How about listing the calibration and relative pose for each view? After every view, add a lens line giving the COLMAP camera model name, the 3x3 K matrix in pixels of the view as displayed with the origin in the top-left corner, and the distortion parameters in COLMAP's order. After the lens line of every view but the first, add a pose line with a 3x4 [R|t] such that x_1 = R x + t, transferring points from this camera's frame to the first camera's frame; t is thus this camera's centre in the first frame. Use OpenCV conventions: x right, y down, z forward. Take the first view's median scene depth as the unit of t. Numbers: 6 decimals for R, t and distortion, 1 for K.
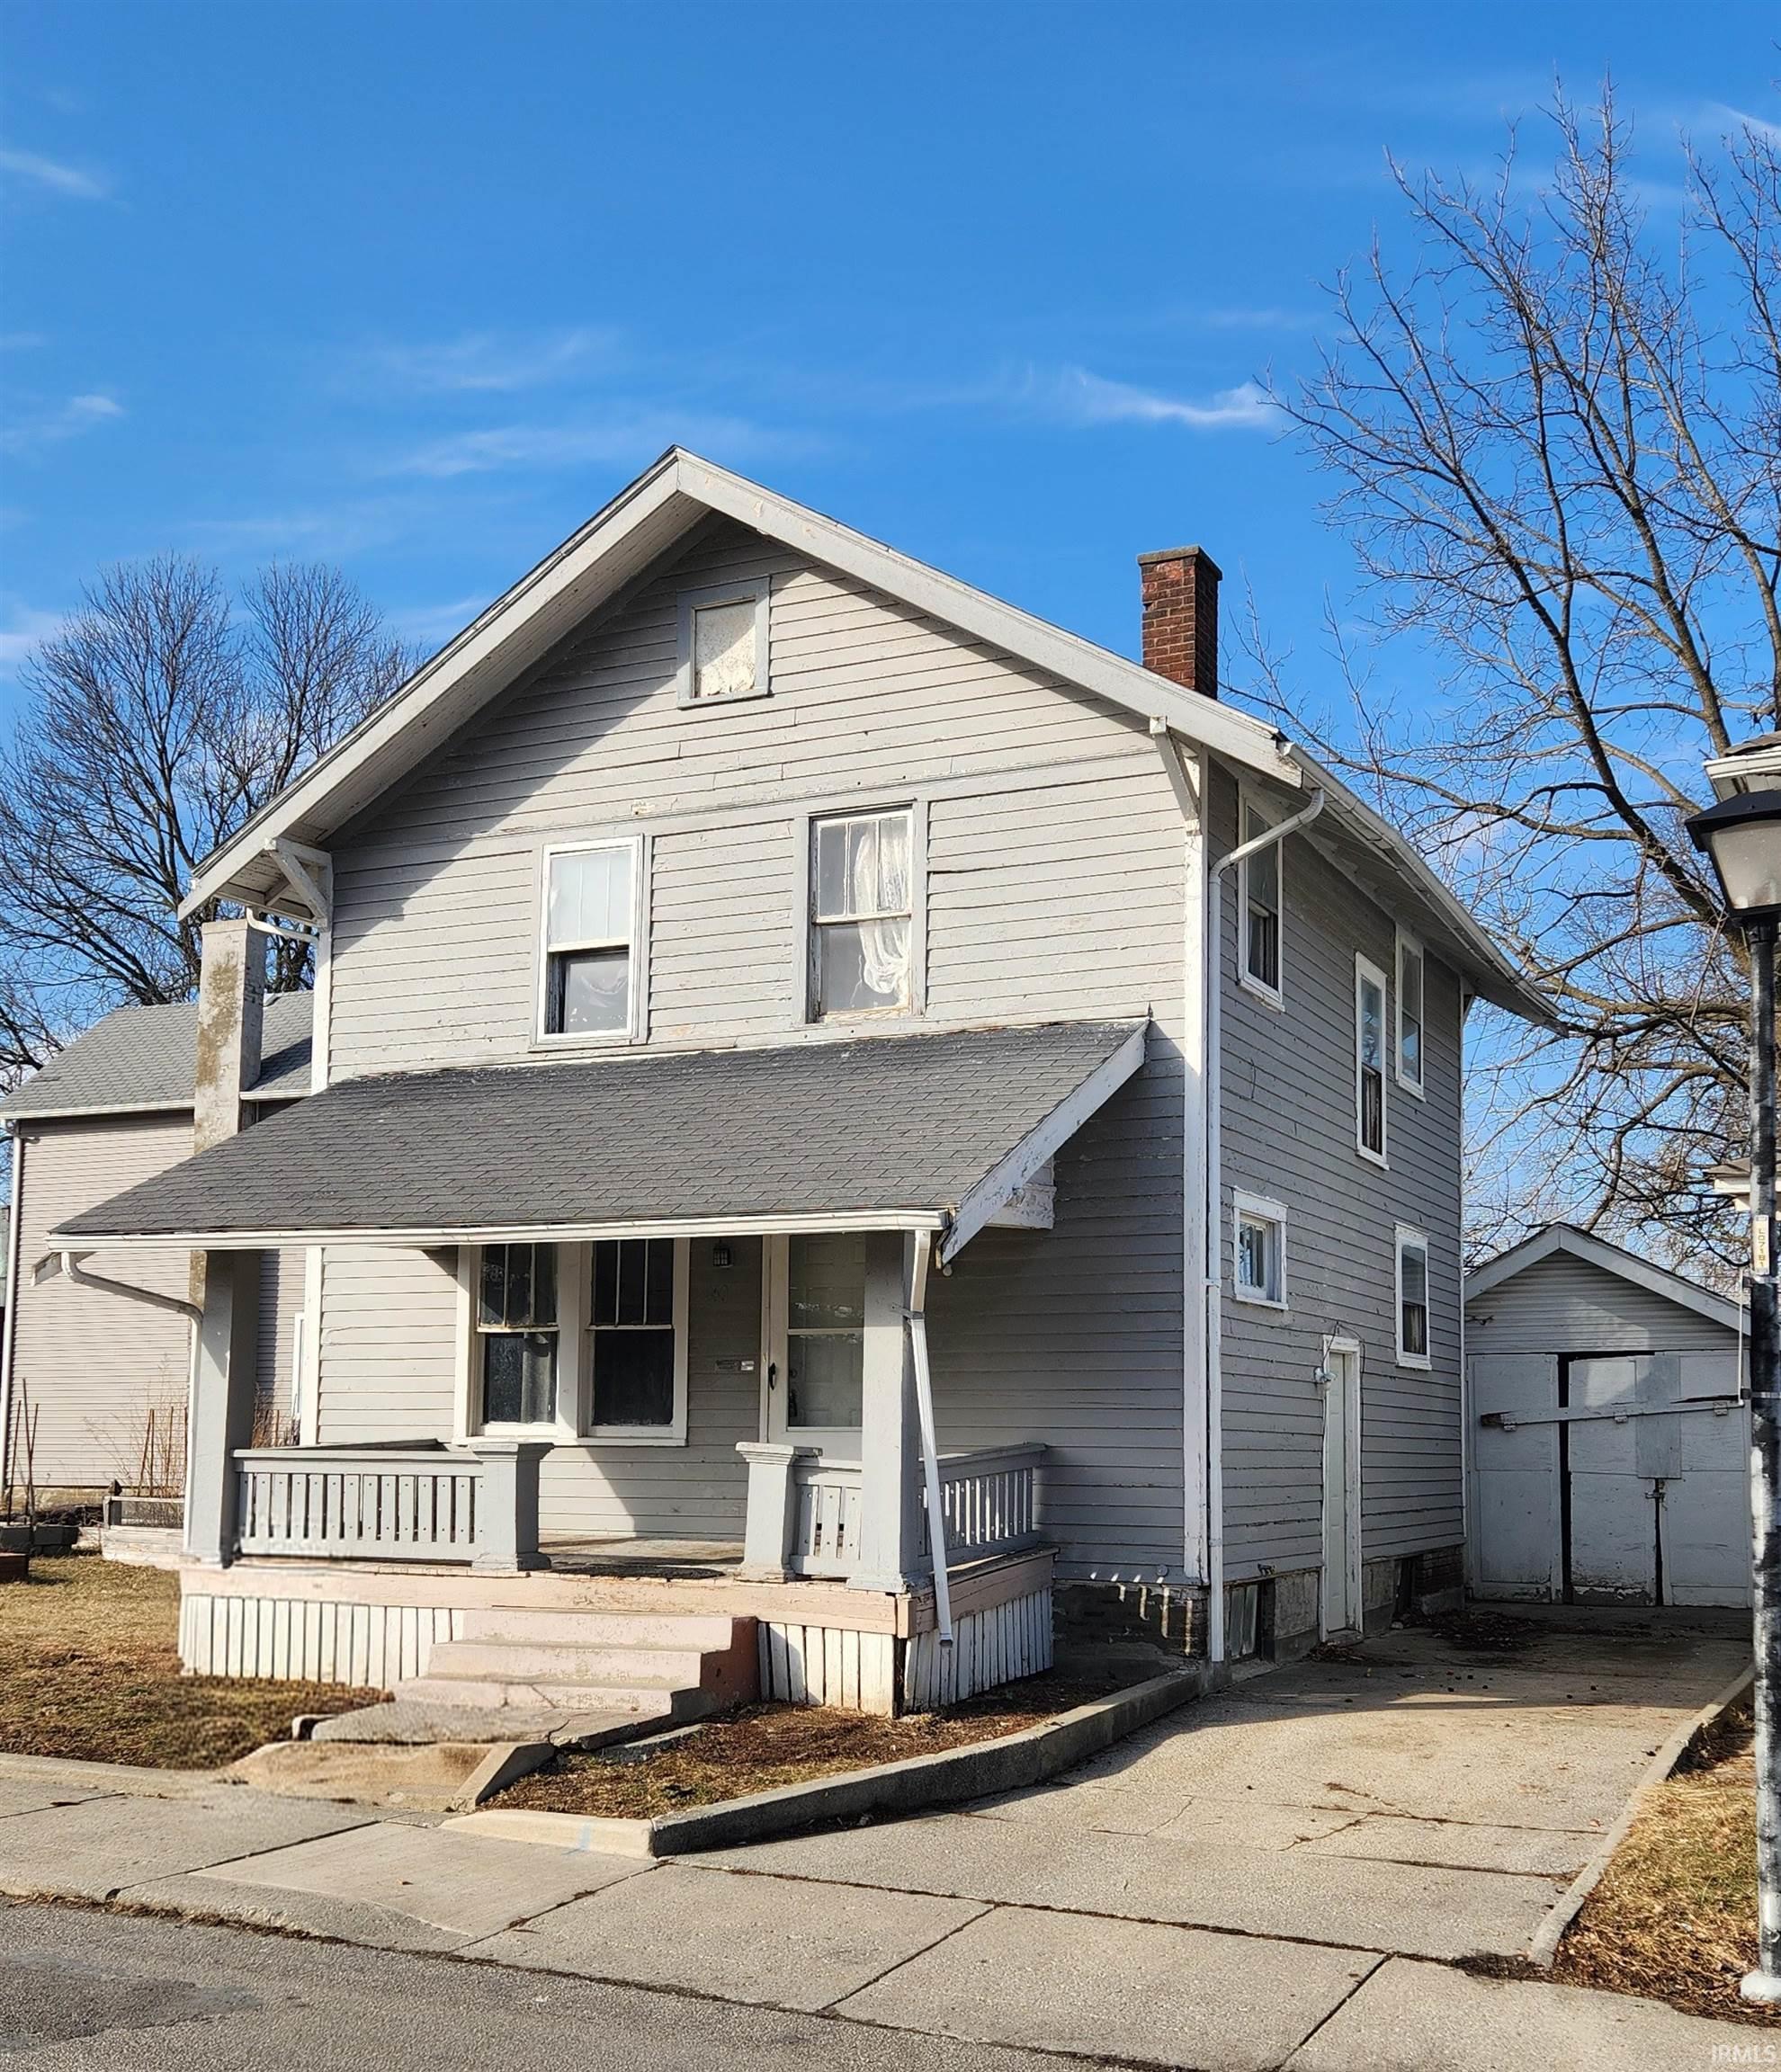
lens RADIAL K [[2217.0, 0, 859.9], [0, 2217.0, 1259.4], [0, 0, 1]] dist [0.004271, 0.000000]
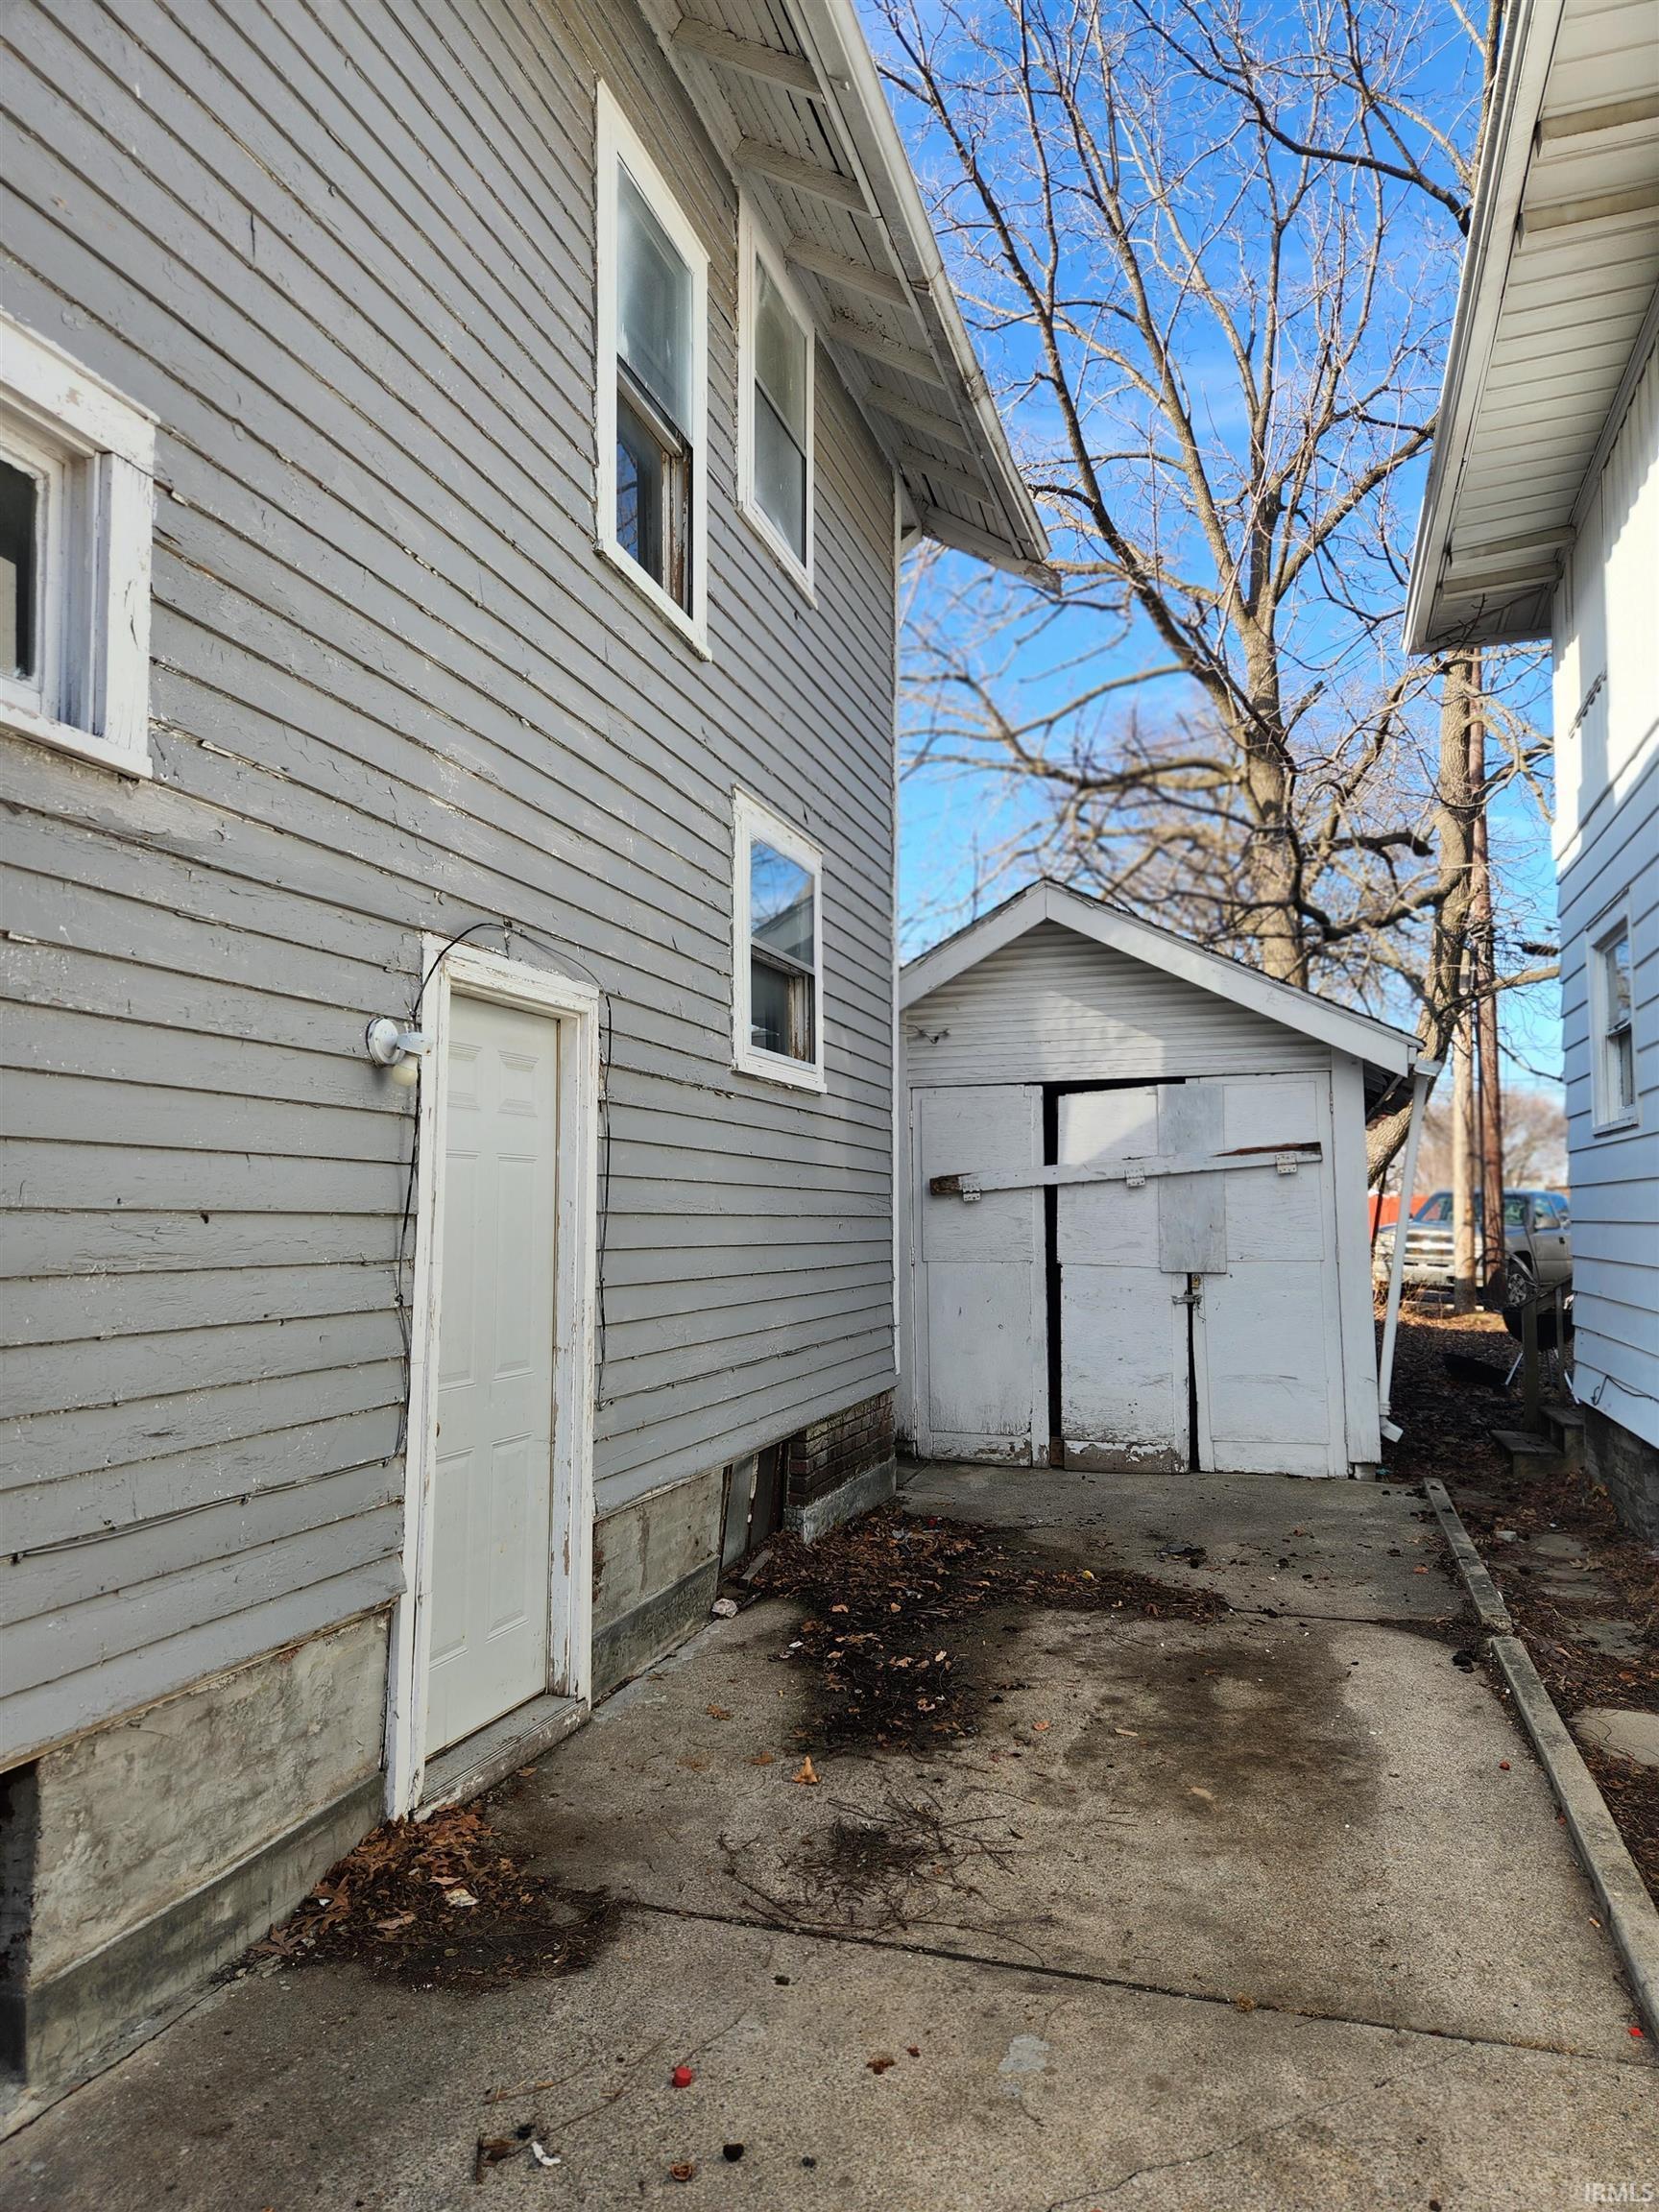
lens RADIAL K [[1478.2, 0, 830.9], [0, 1478.2, 1104.1], [0, 0, 1]] dist [0.060510, -0.049073]
pose [[0.985697, 0.000581, 0.168526, 0.182836], [-0.001582, 0.999982, 0.005800, 0.047011], [-0.168520, -0.005984, 0.985680, 0.590378]]
